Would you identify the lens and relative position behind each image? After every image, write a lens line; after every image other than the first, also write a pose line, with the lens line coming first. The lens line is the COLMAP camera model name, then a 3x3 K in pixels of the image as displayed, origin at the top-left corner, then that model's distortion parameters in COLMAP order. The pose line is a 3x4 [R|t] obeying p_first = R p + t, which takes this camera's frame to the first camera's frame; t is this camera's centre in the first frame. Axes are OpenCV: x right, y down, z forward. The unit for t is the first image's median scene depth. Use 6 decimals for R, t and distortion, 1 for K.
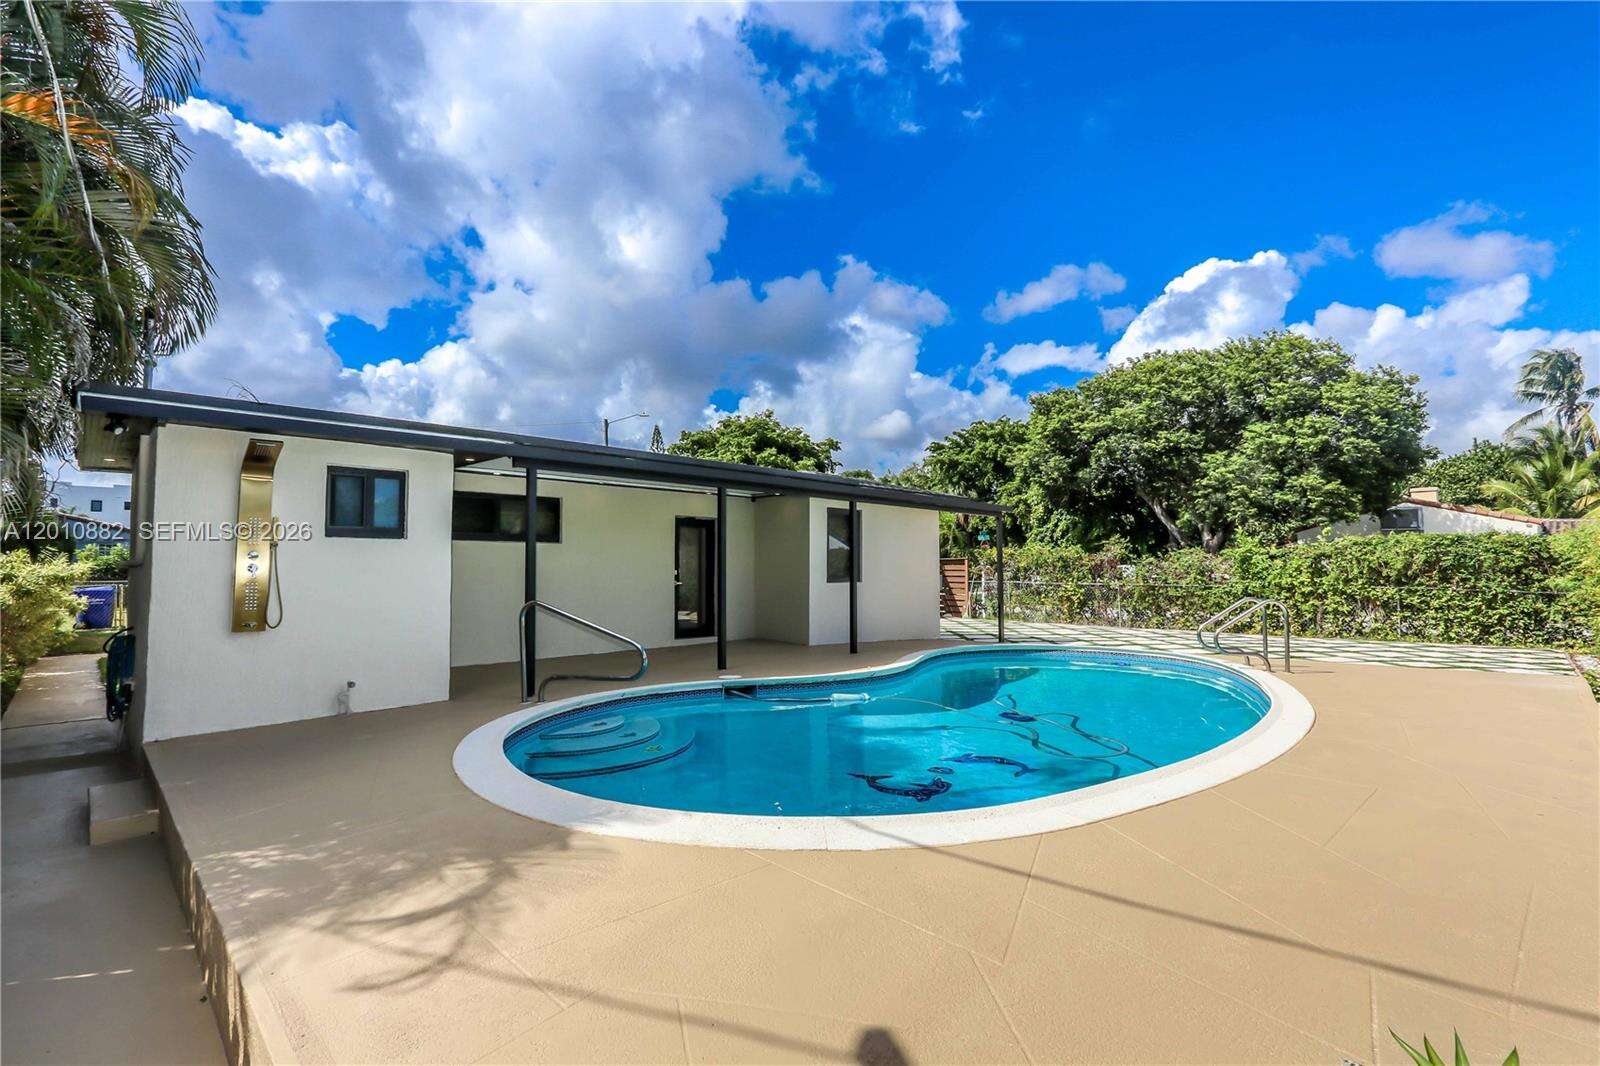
lens RADIAL K [[761.5, 0, 800.0], [0, 761.5, 533.0], [0, 0, 1]] dist [-0.001985, -0.000108]
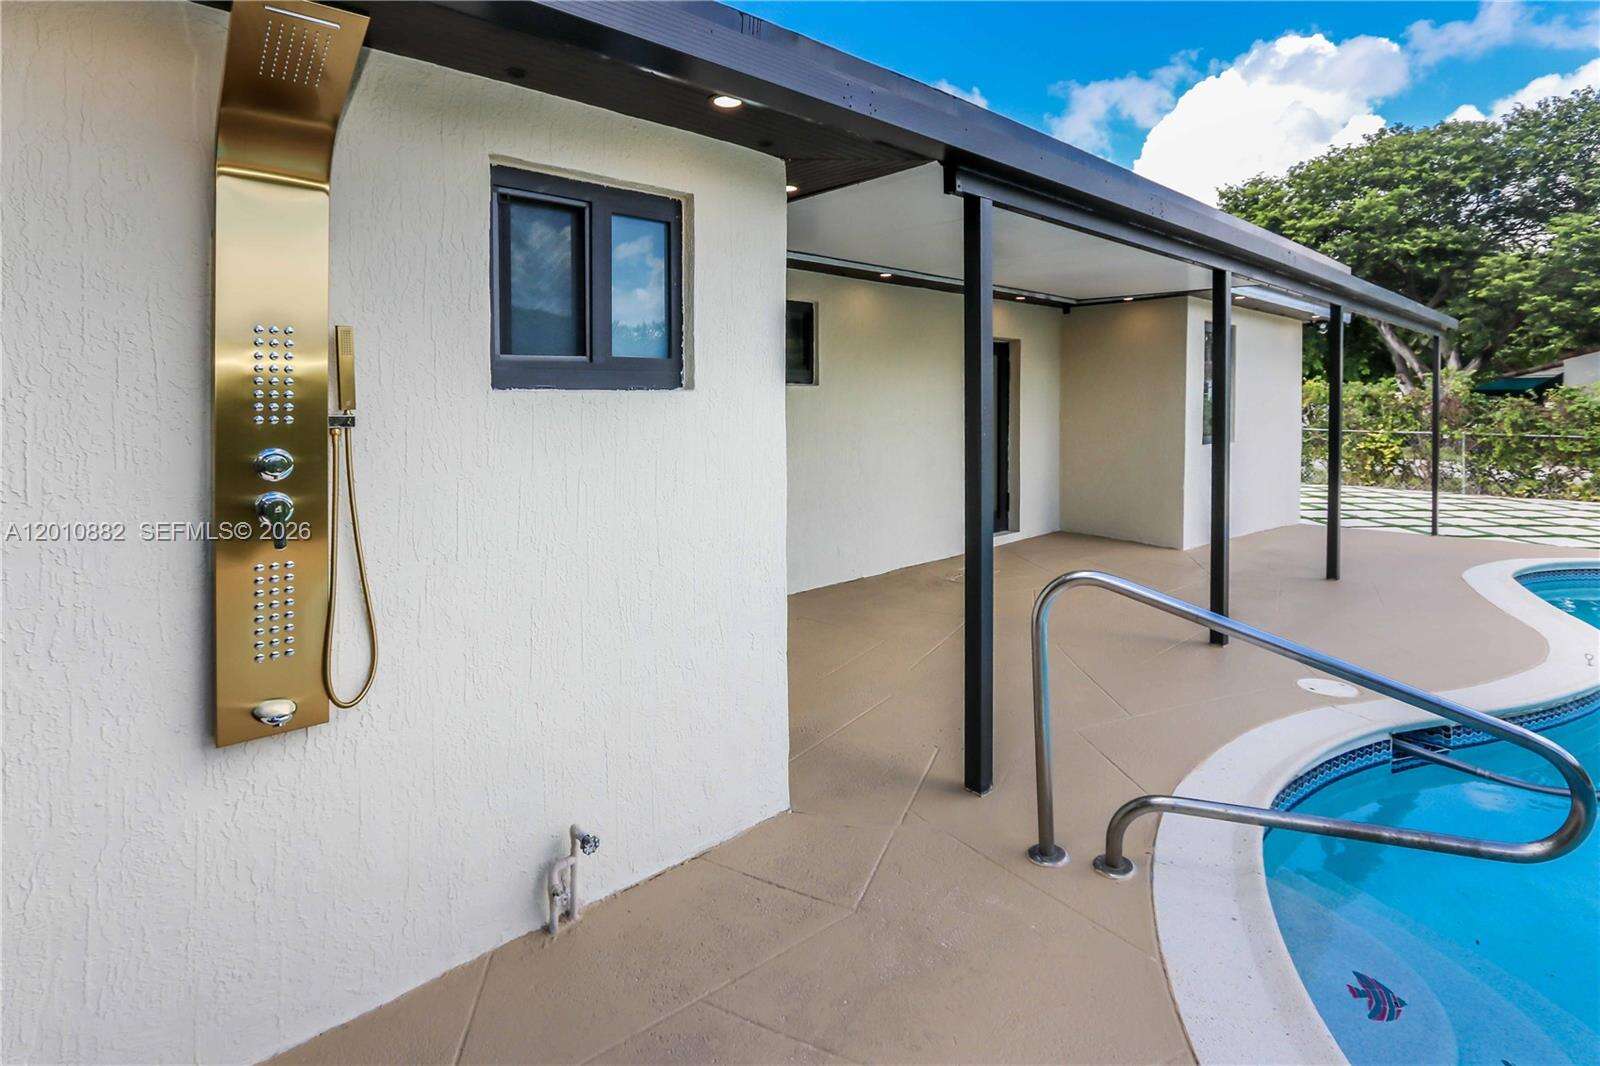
lens RADIAL K [[788.3, 0, 791.5], [0, 788.3, 405.7], [0, 0, 1]] dist [-0.004656, -0.000710]
pose [[0.999511, -0.002413, -0.031190, -0.149126], [0.004148, 0.998441, 0.055670, -0.001856], [0.031007, -0.055772, 0.997962, 0.205801]]
